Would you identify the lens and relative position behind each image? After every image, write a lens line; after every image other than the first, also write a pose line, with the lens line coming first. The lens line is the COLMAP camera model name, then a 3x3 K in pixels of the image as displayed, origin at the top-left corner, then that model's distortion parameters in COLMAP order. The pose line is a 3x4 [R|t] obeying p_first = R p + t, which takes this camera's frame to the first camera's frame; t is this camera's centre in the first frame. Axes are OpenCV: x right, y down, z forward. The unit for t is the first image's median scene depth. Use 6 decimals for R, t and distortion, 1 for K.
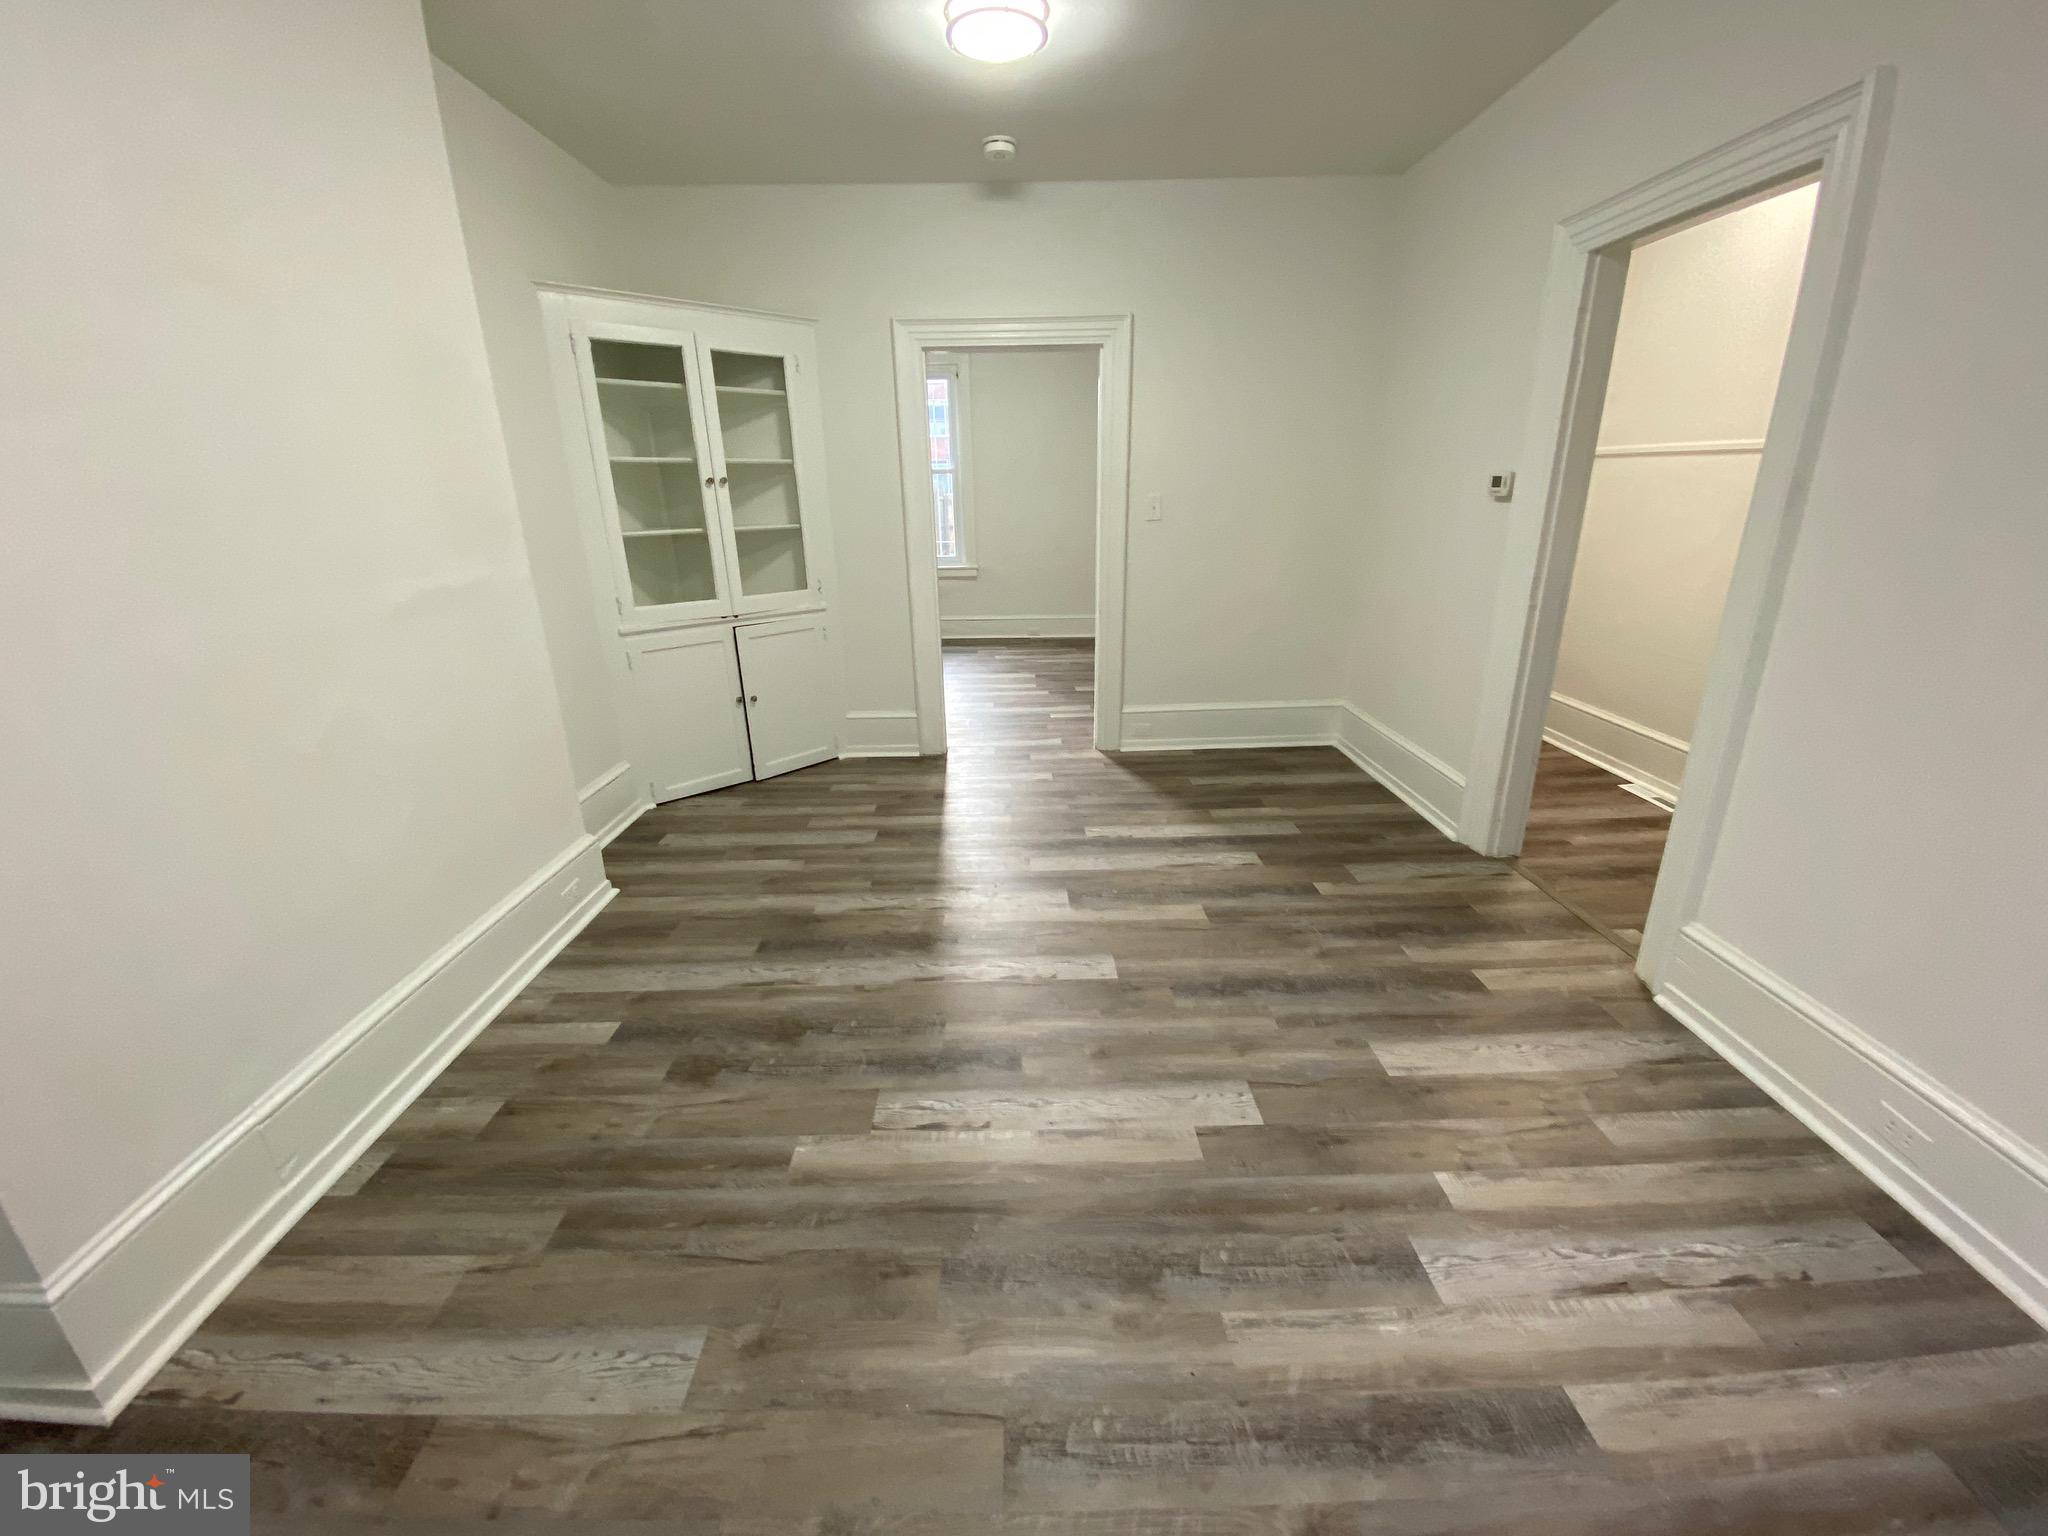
lens RADIAL K [[828.8, 0, 1024.0], [0, 828.8, 768.0], [0, 0, 1]] dist [0.020120, -0.020497]
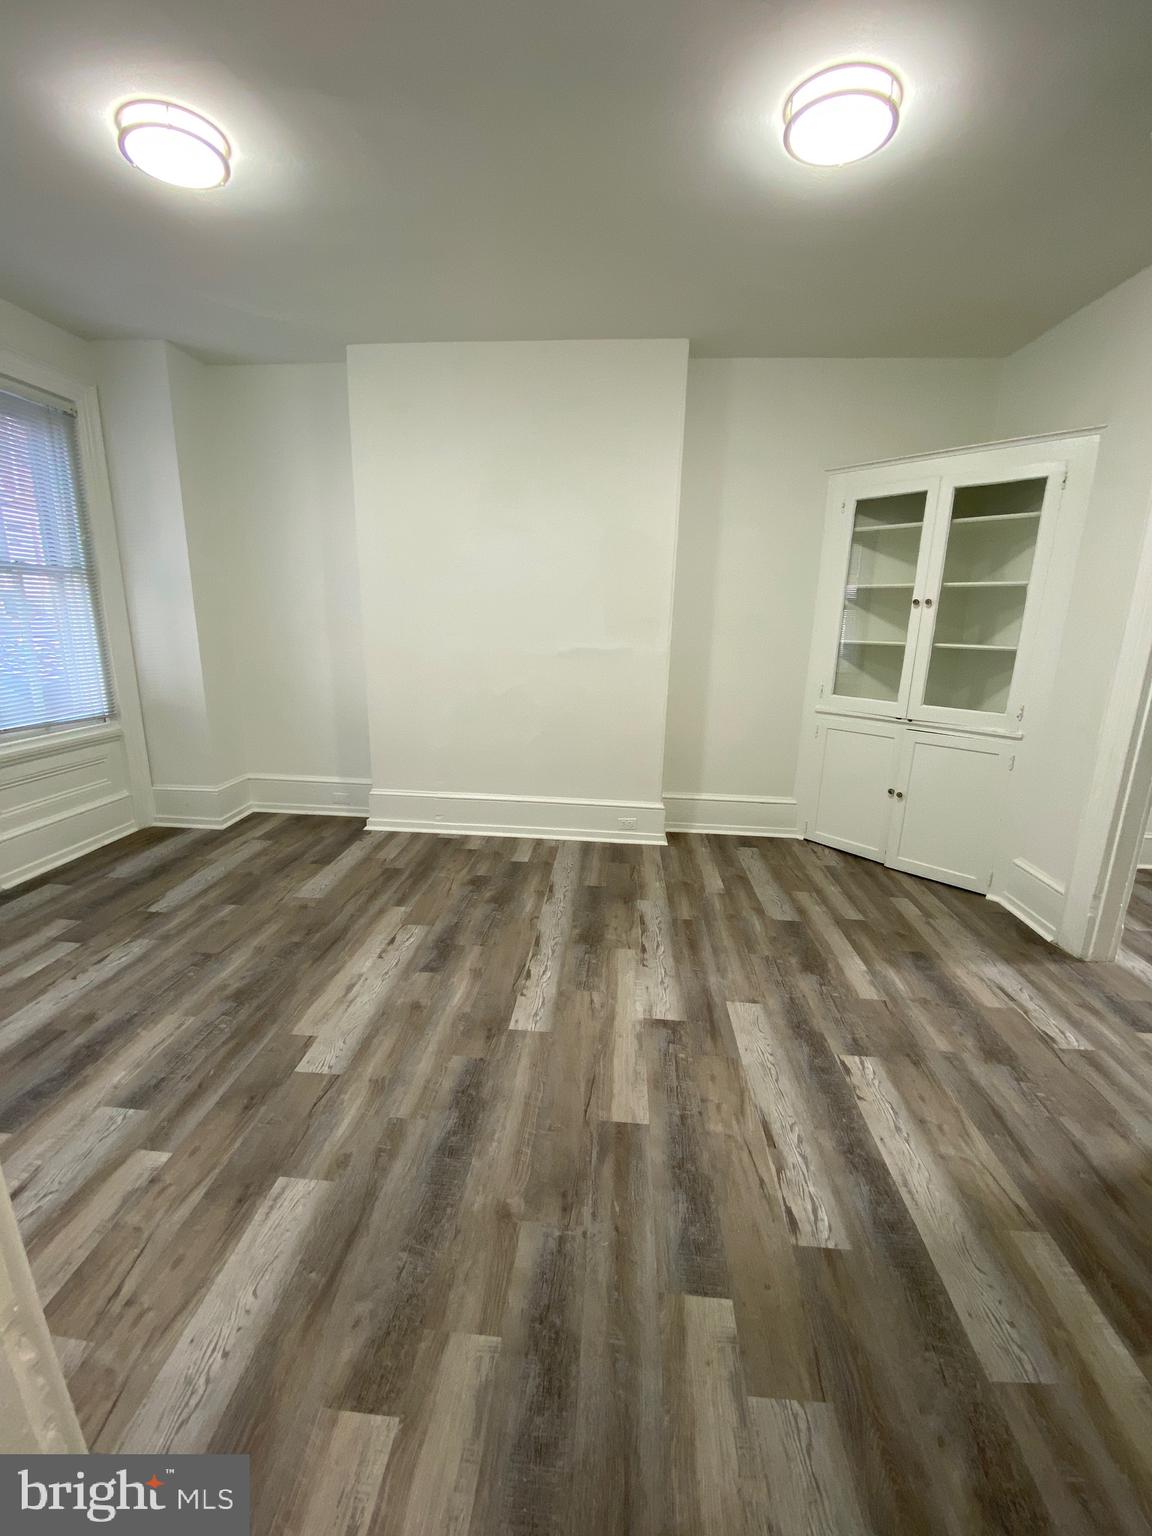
lens RADIAL K [[621.6, 0, 574.8], [0, 621.6, 766.0], [0, 0, 1]] dist [0.020120, -0.020497]
pose [[-0.093916, 0.250806, -0.963471, 1.071678], [-0.338480, 0.902057, 0.267813, -0.414580], [0.936275, 0.351268, 0.000175, 1.244627]]
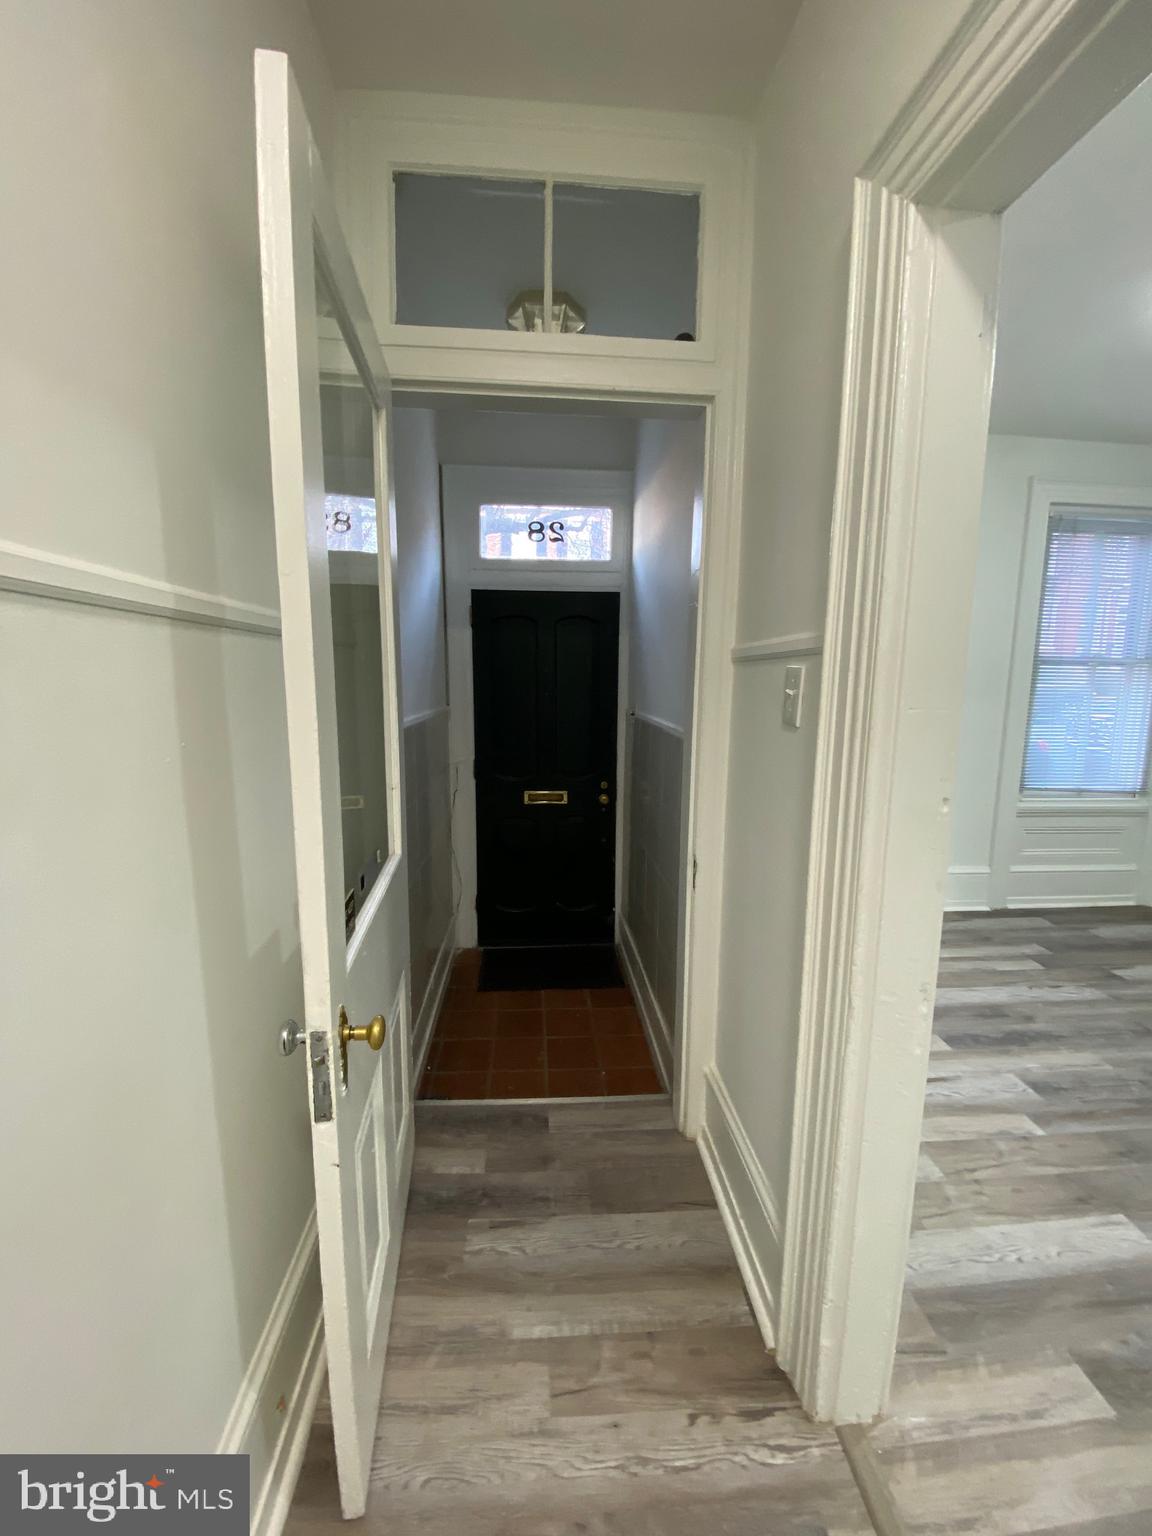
lens RADIAL K [[622.6, 0, 576.4], [0, 622.6, 763.6], [0, 0, 1]] dist [0.017333, -0.019181]
pose [[-0.998258, 0.014214, -0.057269, 1.270754], [-0.013504, 0.889765, 0.456220, -0.542413], [0.057441, 0.456198, -0.888022, 1.507920]]
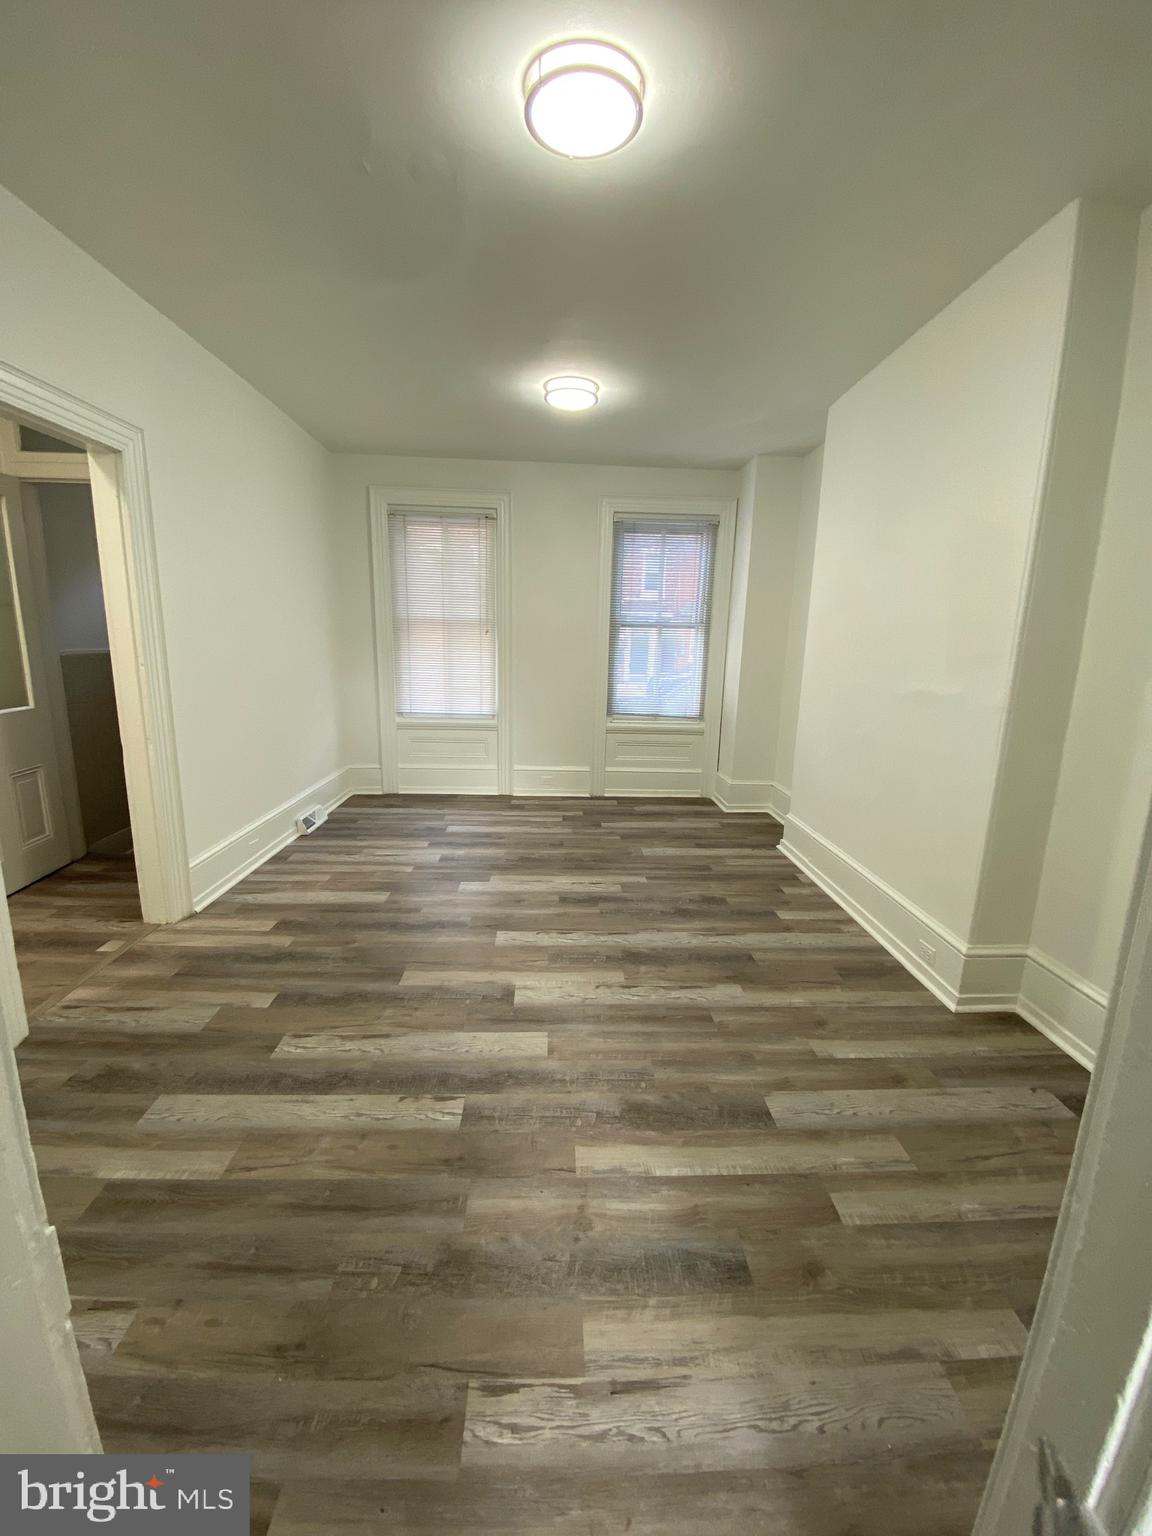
lens RADIAL K [[616.9, 0, 571.8], [0, 616.9, 769.3], [0, 0, 1]] dist [0.042066, -0.037570]
pose [[-0.999873, -0.000544, -0.015928, -0.010946], [-0.008534, 0.862337, 0.506263, -0.789947], [0.013460, 0.506335, -0.862232, 2.415250]]
